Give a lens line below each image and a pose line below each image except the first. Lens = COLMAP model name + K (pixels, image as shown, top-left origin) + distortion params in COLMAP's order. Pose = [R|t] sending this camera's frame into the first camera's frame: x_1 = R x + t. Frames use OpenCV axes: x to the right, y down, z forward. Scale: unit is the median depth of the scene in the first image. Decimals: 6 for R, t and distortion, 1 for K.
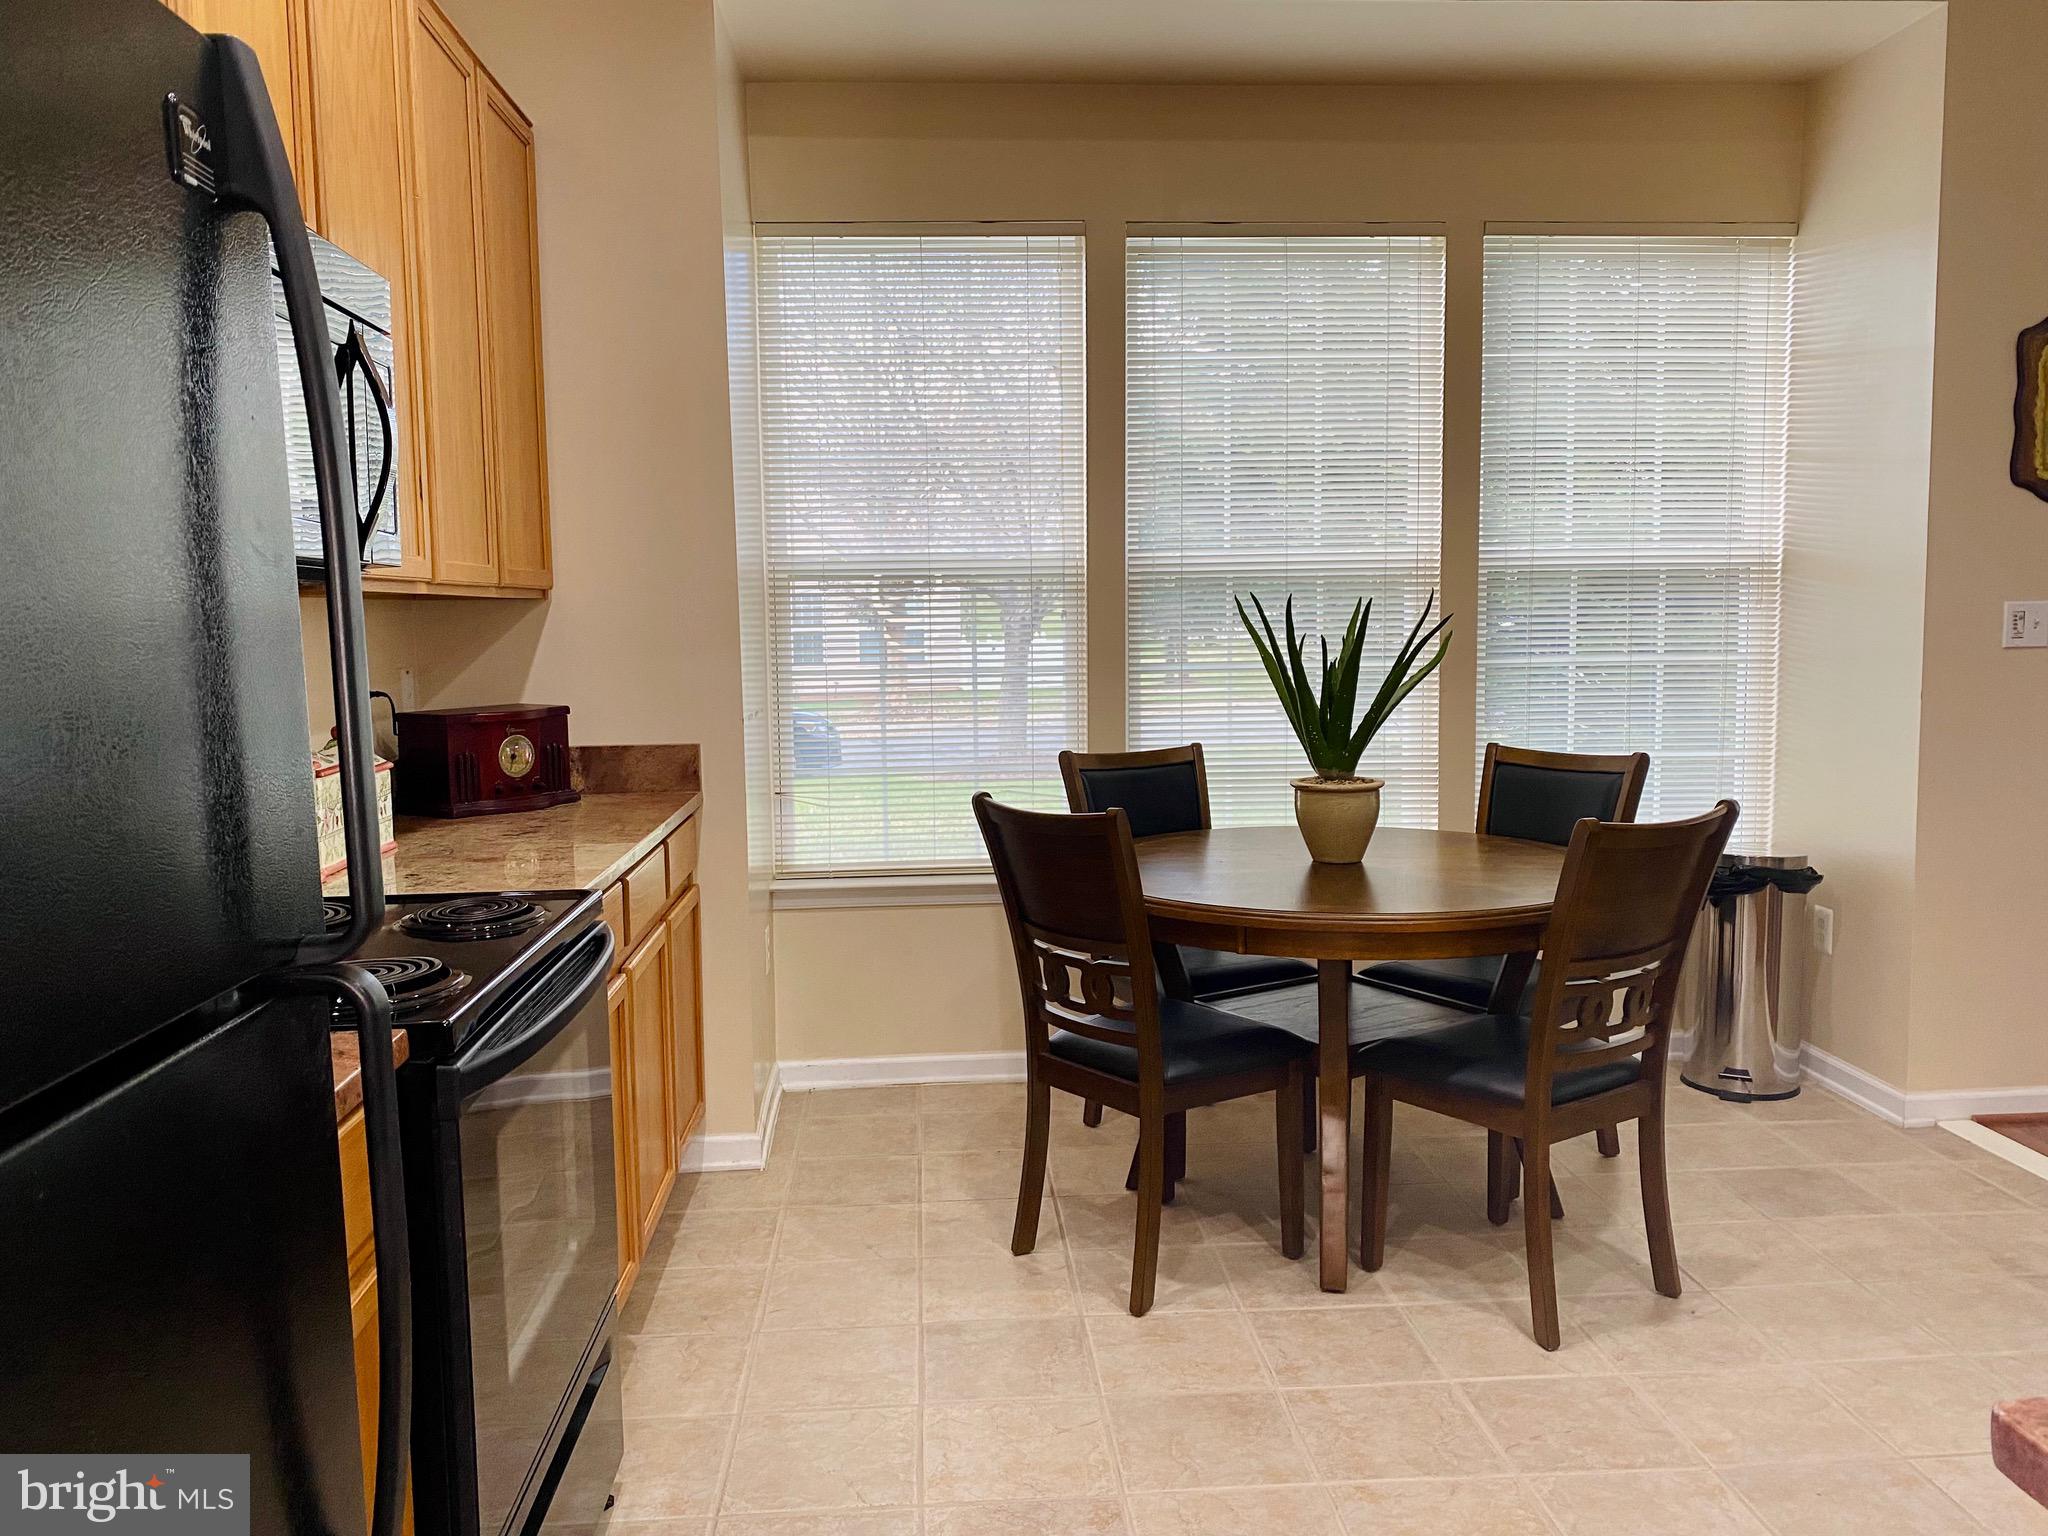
lens RADIAL K [[1554.6, 0, 1028.9], [0, 1554.6, 768.2], [0, 0, 1]] dist [0.030821, -0.026793]
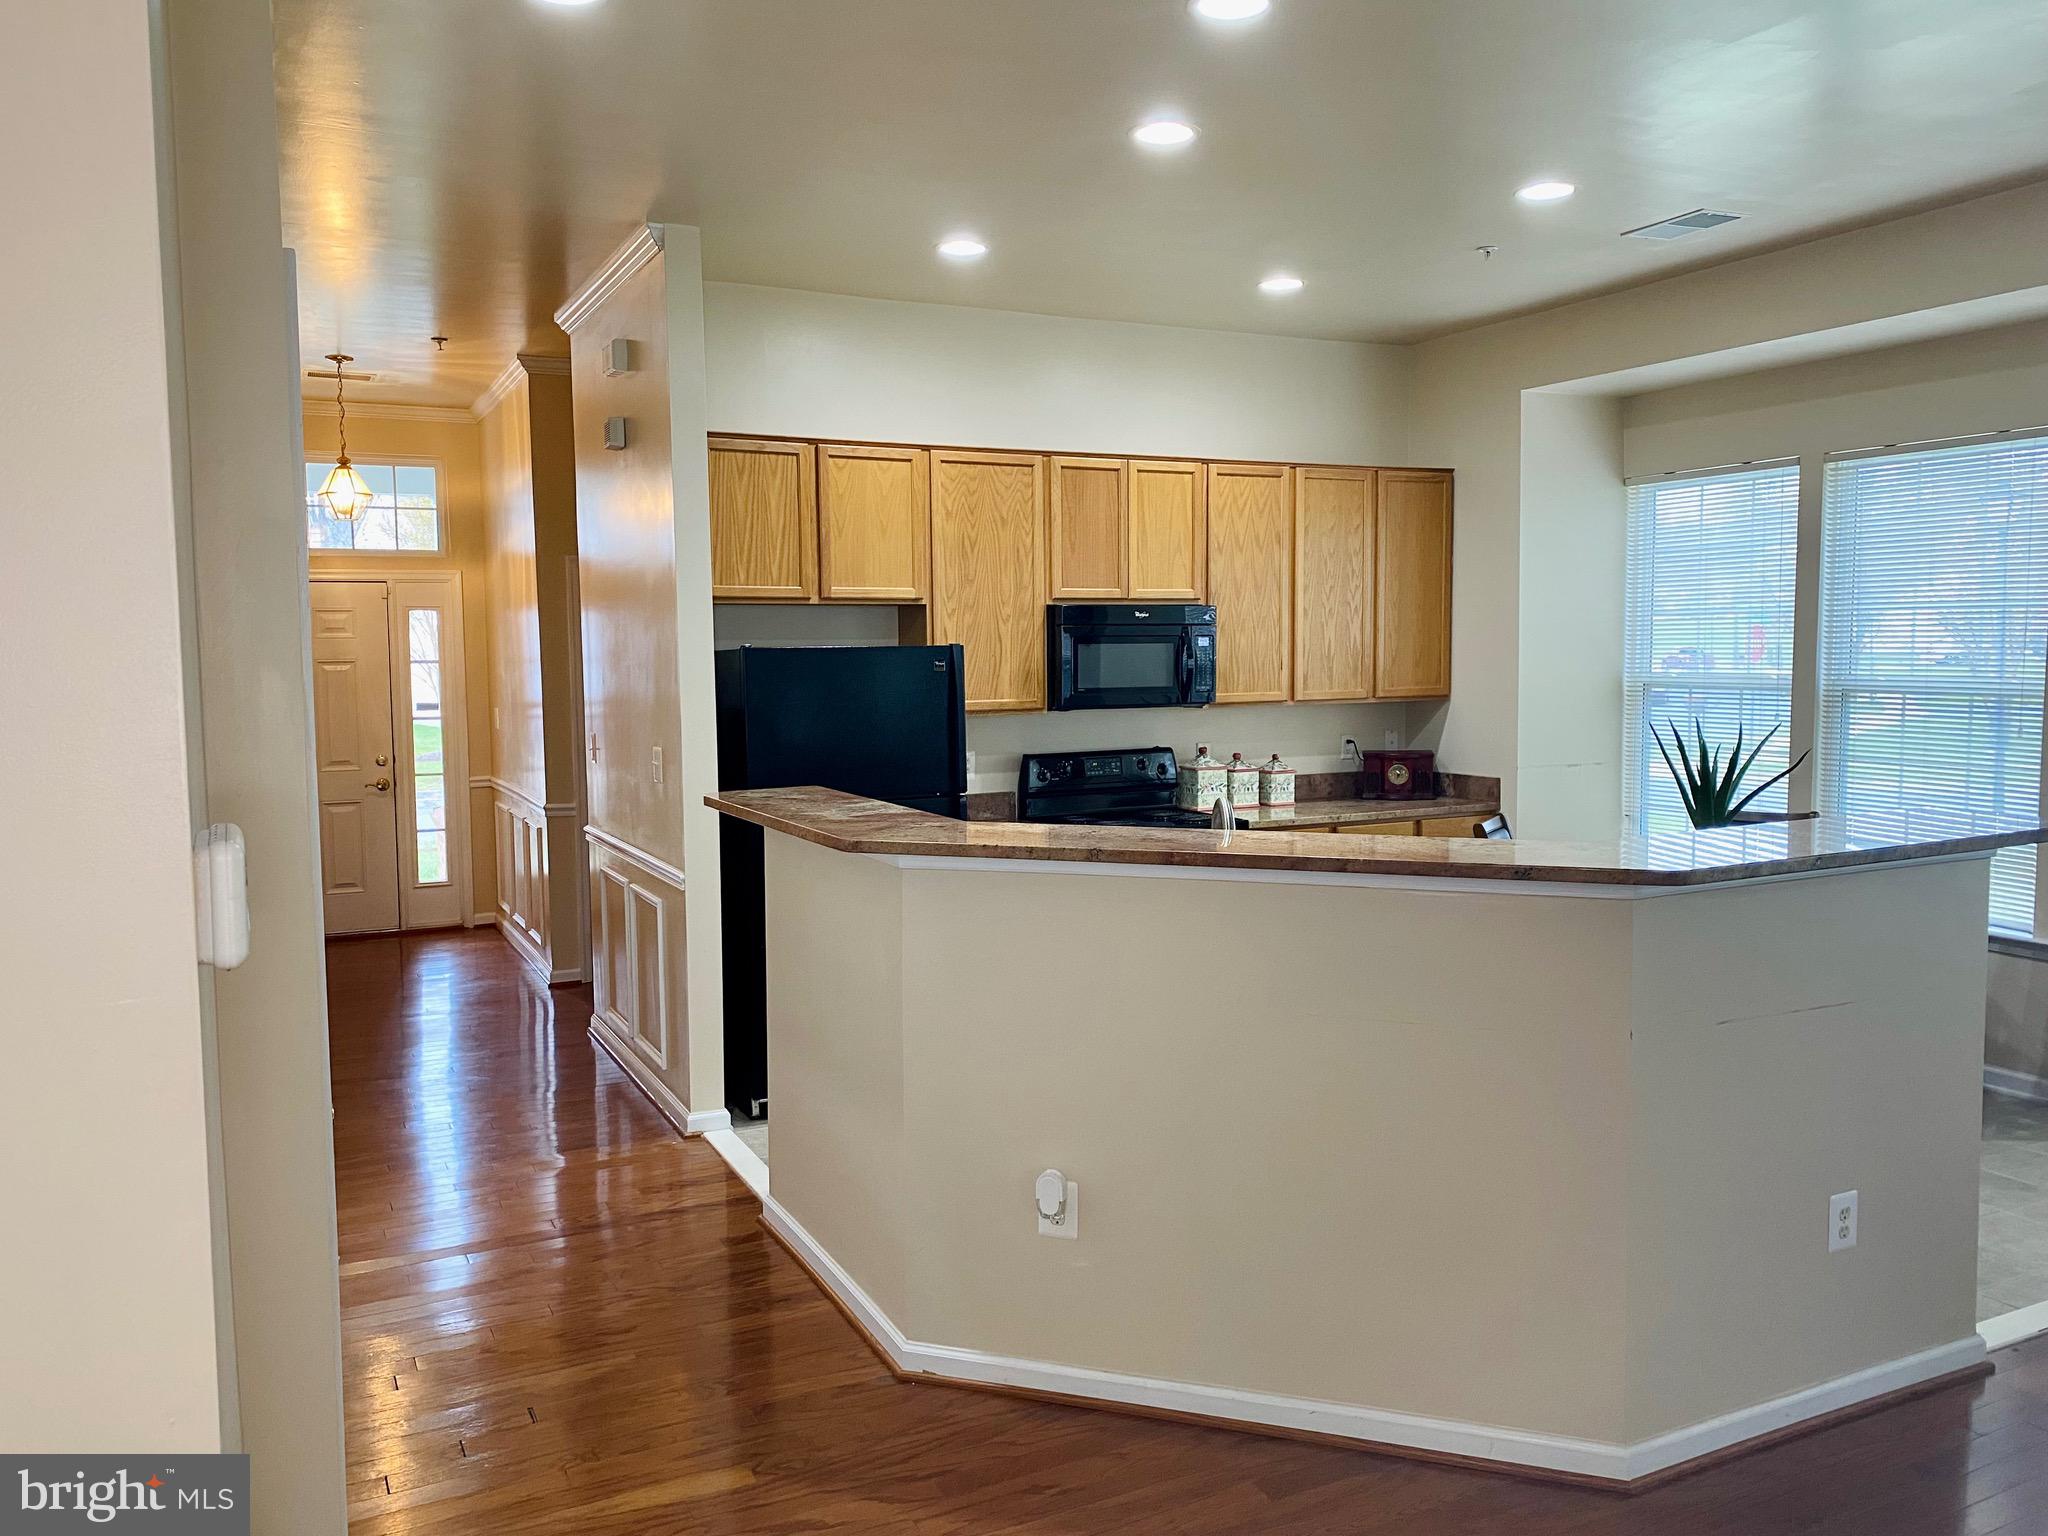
lens RADIAL K [[1554.6, 0, 1005.1], [0, 1554.6, 769.7], [0, 0, 1]] dist [0.030821, -0.026793]
pose [[0.360486, 0.091045, -0.928311, 1.384211], [-0.087785, 0.994119, 0.063410, -0.097119], [0.928625, 0.058634, 0.366358, -0.263825]]
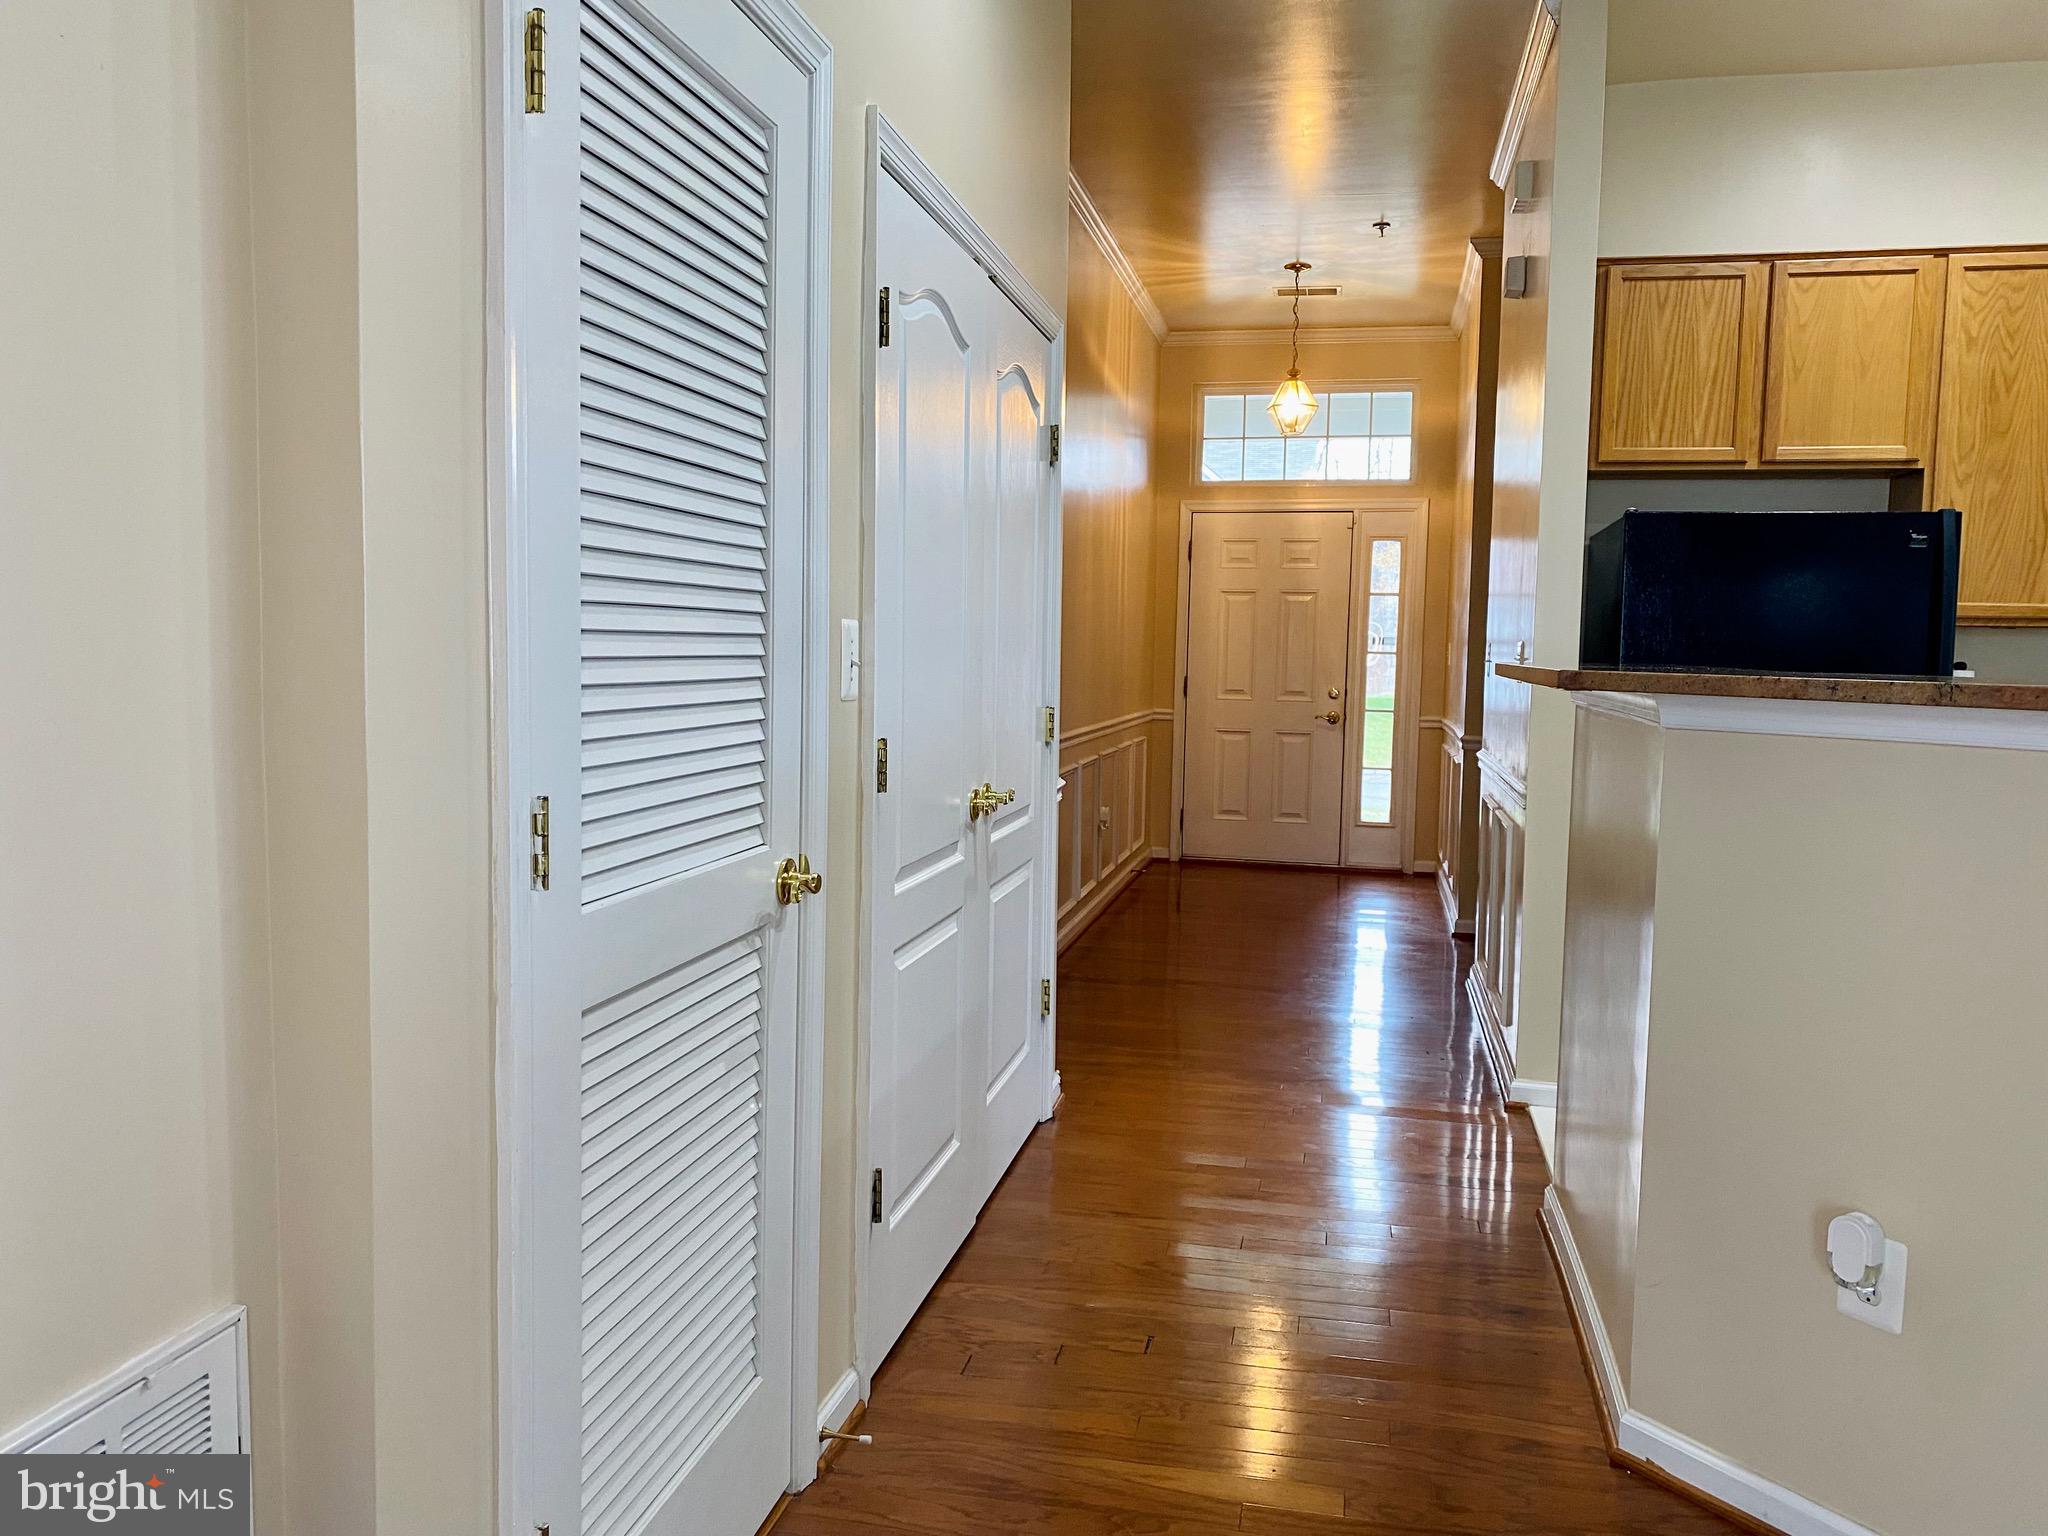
lens RADIAL K [[1554.6, 0, 1020.1], [0, 1554.6, 768.1], [0, 0, 1]] dist [0.030821, -0.026793]
pose [[-0.289246, 0.094418, -0.952587, 1.186979], [-0.105217, 0.985958, 0.129674, -0.010166], [0.951455, 0.137736, -0.275250, -0.041026]]
